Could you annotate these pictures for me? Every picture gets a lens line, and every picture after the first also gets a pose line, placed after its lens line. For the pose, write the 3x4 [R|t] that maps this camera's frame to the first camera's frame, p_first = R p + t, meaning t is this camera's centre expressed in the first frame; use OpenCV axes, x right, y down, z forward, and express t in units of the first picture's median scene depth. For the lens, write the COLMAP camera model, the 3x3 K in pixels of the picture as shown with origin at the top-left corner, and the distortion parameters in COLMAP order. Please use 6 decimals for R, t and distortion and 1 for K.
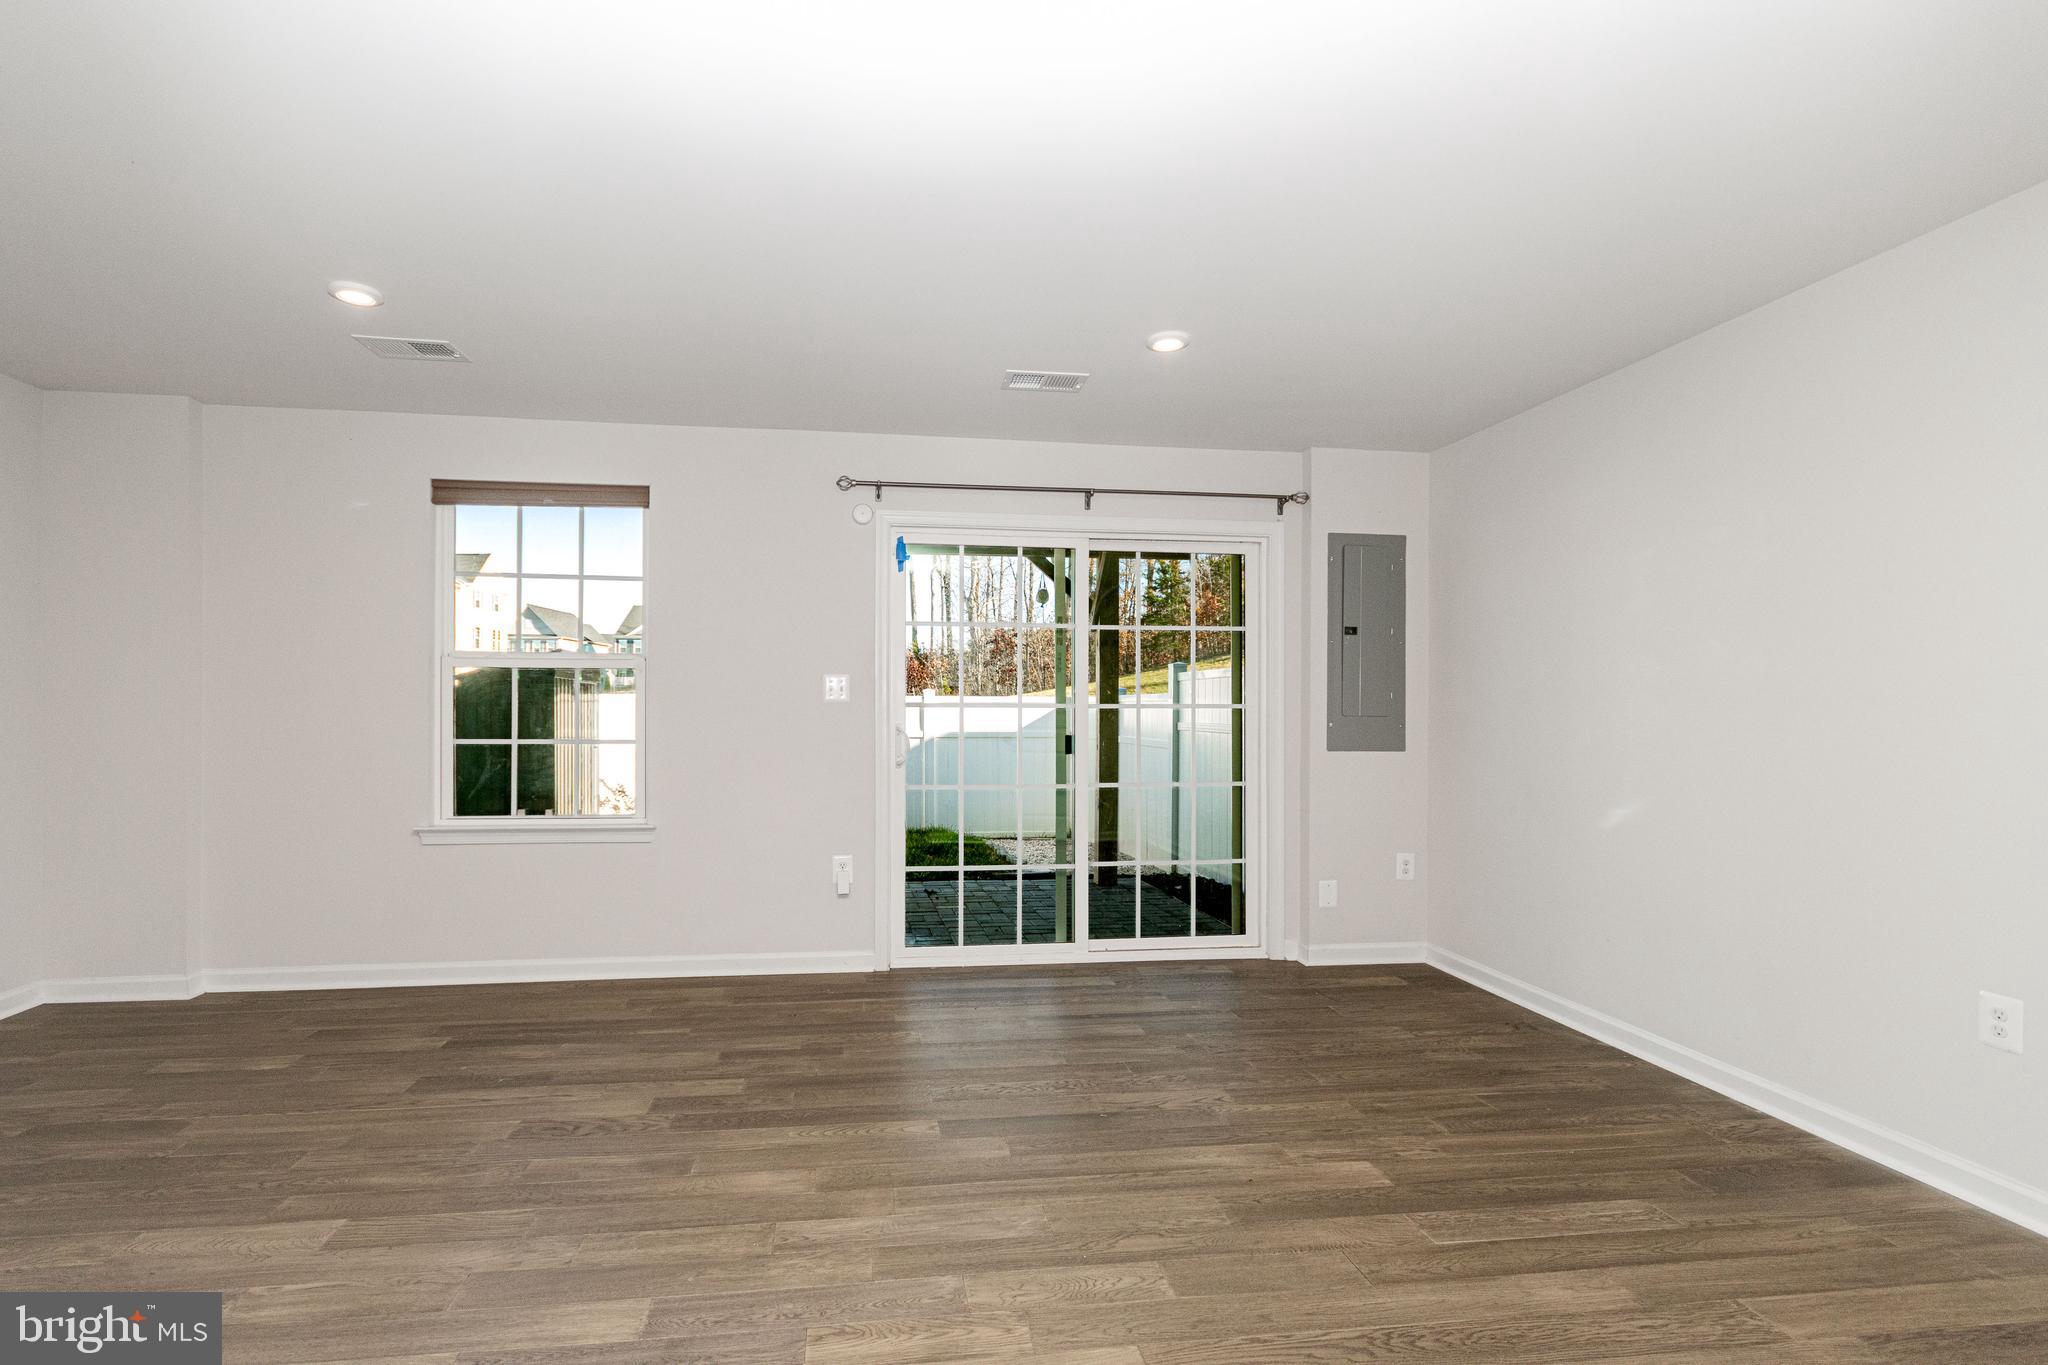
lens RADIAL K [[938.5, 0, 1023.2], [0, 938.5, 691.6], [0, 0, 1]] dist [0.005102, 0.001268]
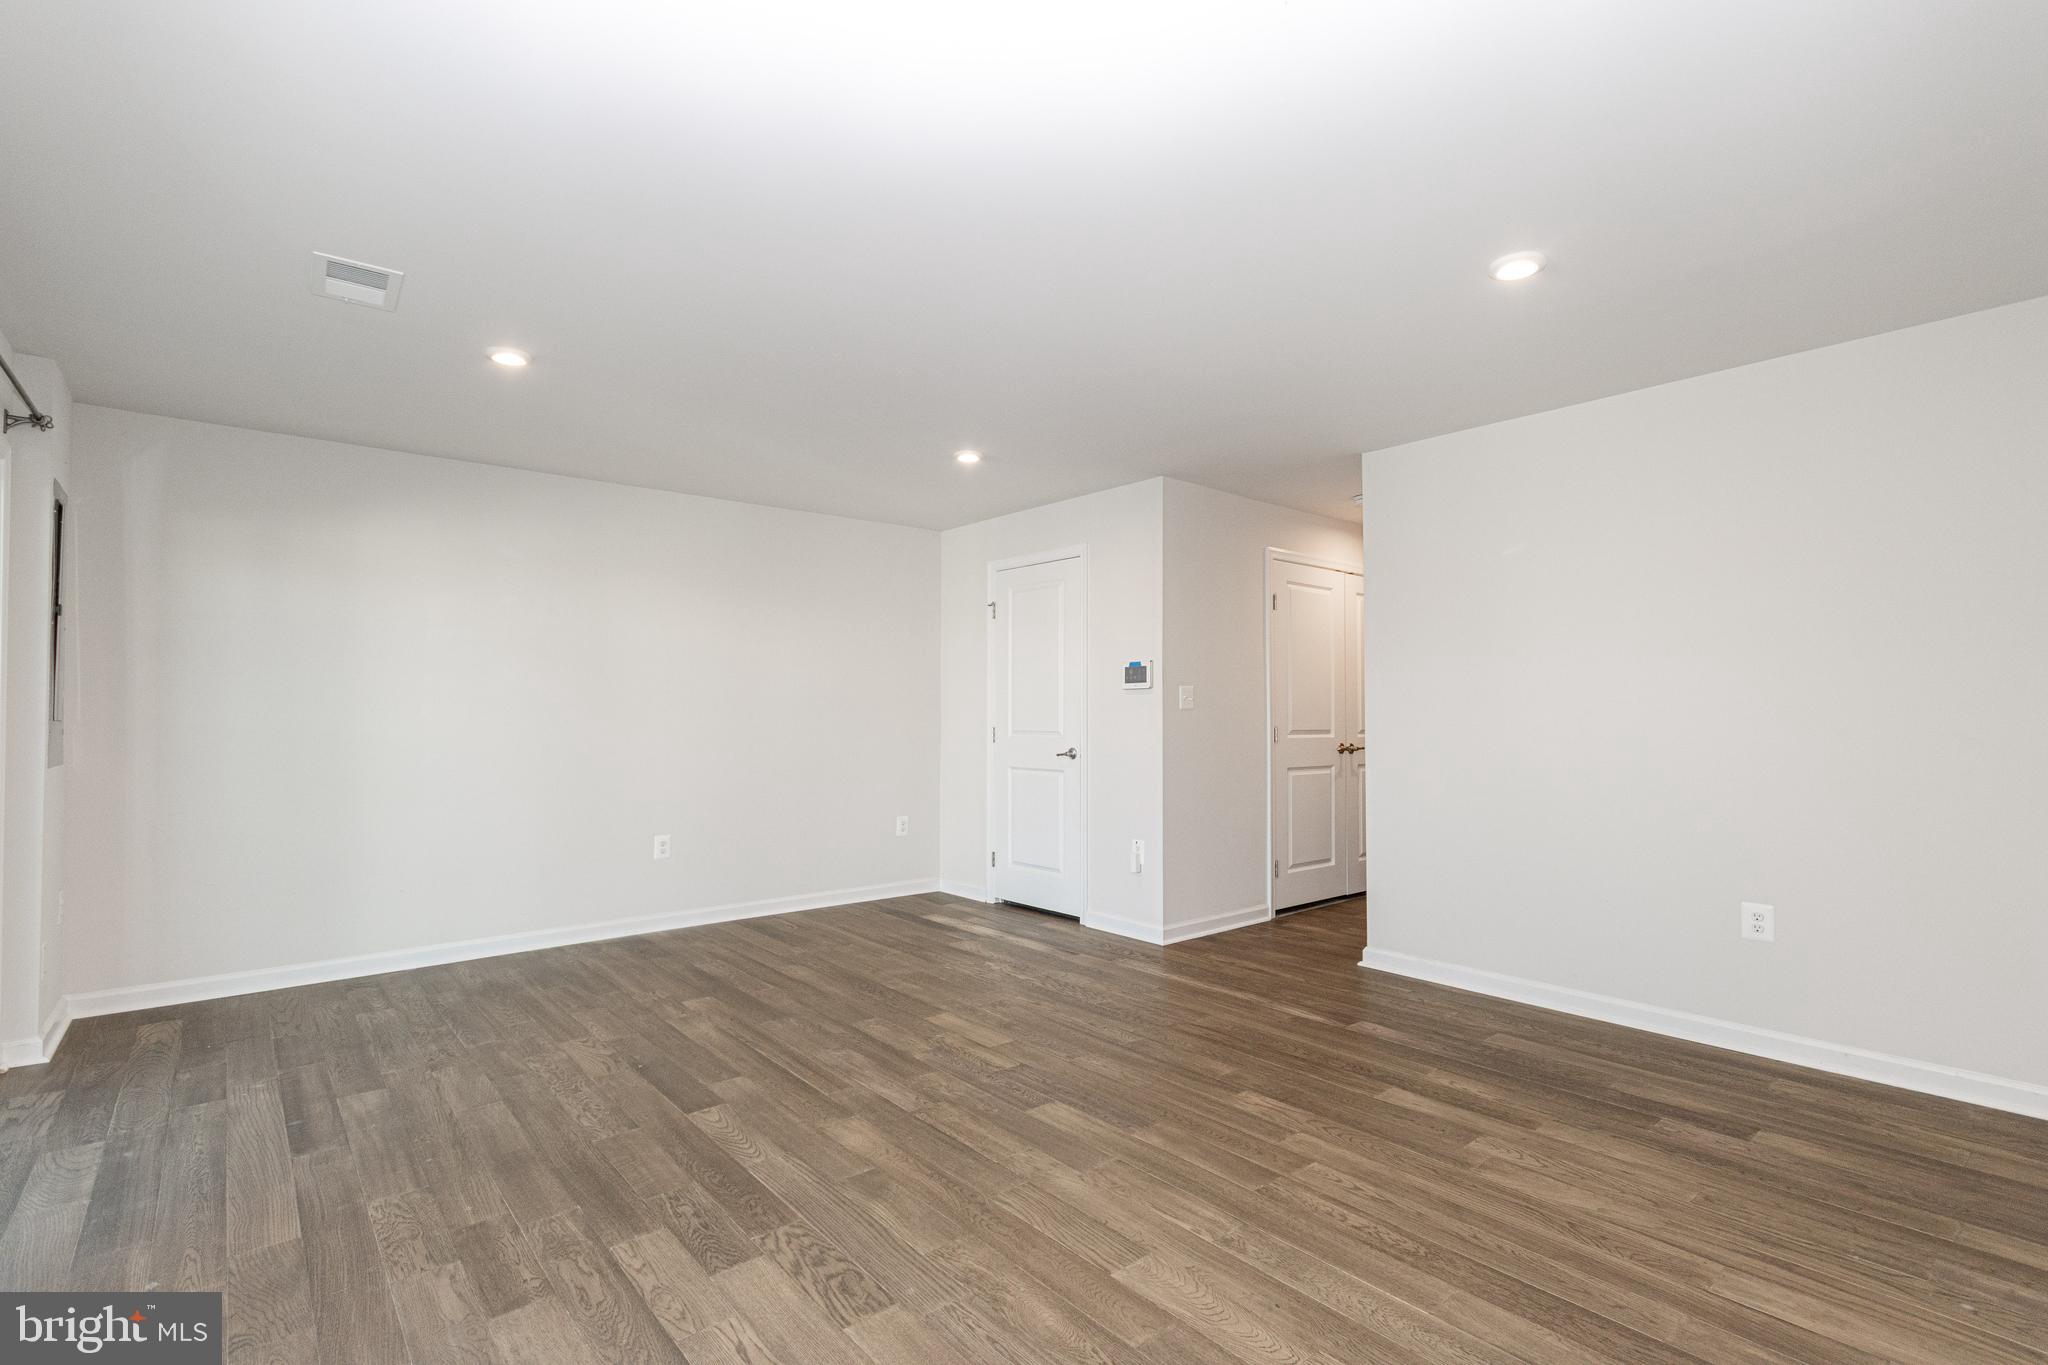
lens RADIAL K [[938.5, 0, 1023.2], [0, 938.5, 691.6], [0, 0, 1]] dist [0.005102, 0.001268]
pose [[-0.495729, 0.013385, 0.868374, -1.196641], [-0.018485, 0.999492, -0.025958, 0.030005], [-0.868281, -0.028920, -0.495229, 1.258233]]
